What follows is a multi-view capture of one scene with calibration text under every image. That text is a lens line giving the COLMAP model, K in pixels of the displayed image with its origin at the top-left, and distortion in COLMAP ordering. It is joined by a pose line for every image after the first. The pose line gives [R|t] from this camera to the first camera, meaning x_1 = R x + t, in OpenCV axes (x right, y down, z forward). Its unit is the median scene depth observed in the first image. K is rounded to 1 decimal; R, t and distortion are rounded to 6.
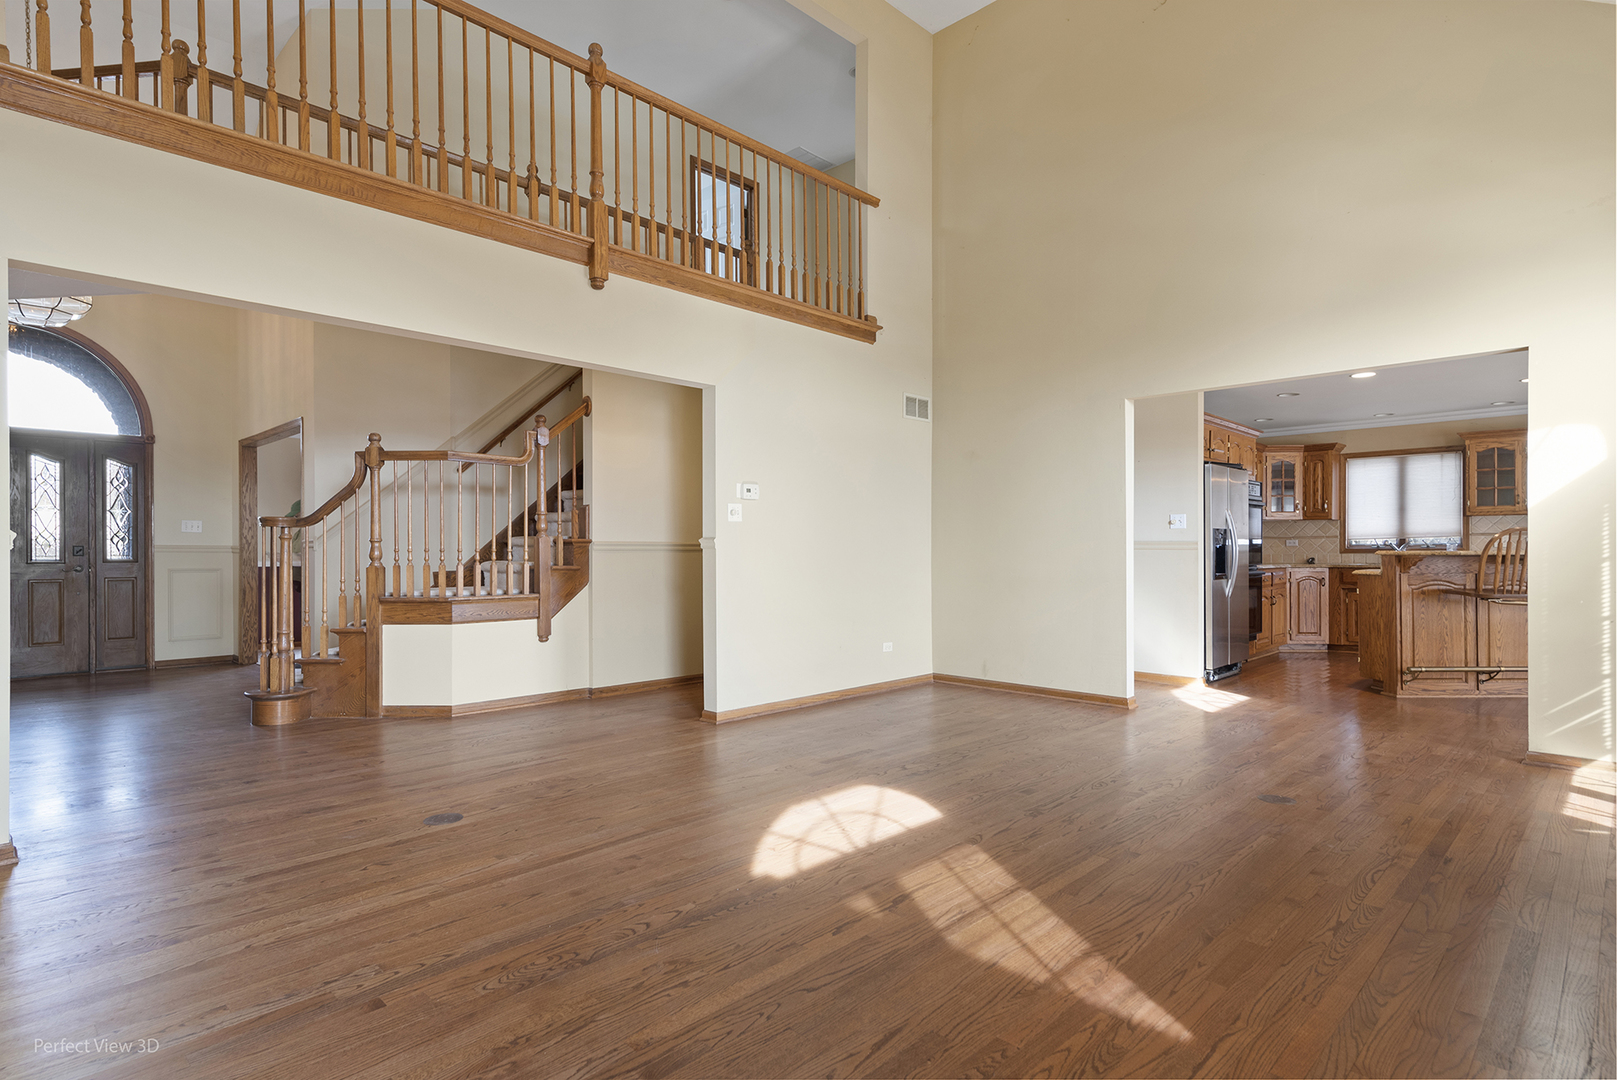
lens RADIAL K [[840.1, 0, 808.7], [0, 840.1, 548.4], [0, 0, 1]] dist [0.021055, -0.000396]
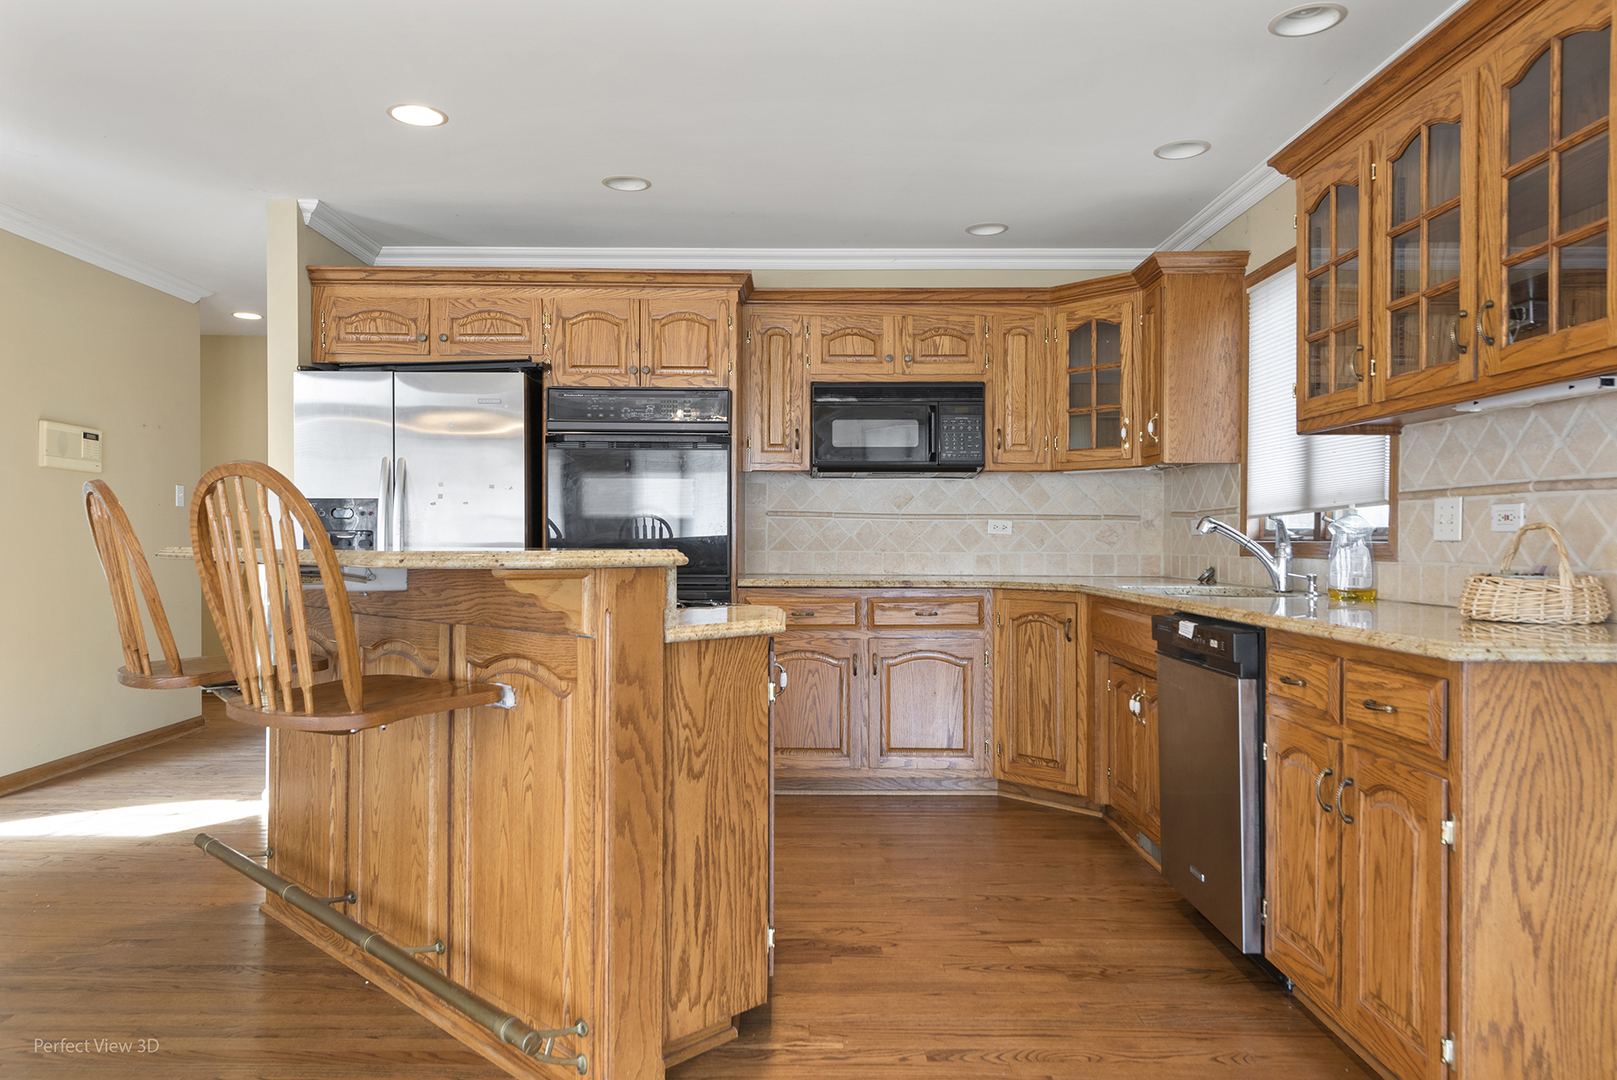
lens RADIAL K [[1087.6, 0, 800.8], [0, 1087.6, 541.4], [0, 0, 1]] dist [-0.000942, -0.000130]
pose [[0.688806, 0.007236, -0.724909, 1.251611], [-0.004788, 0.999974, 0.005432, -0.002956], [0.724929, -0.000271, 0.688823, 0.821402]]
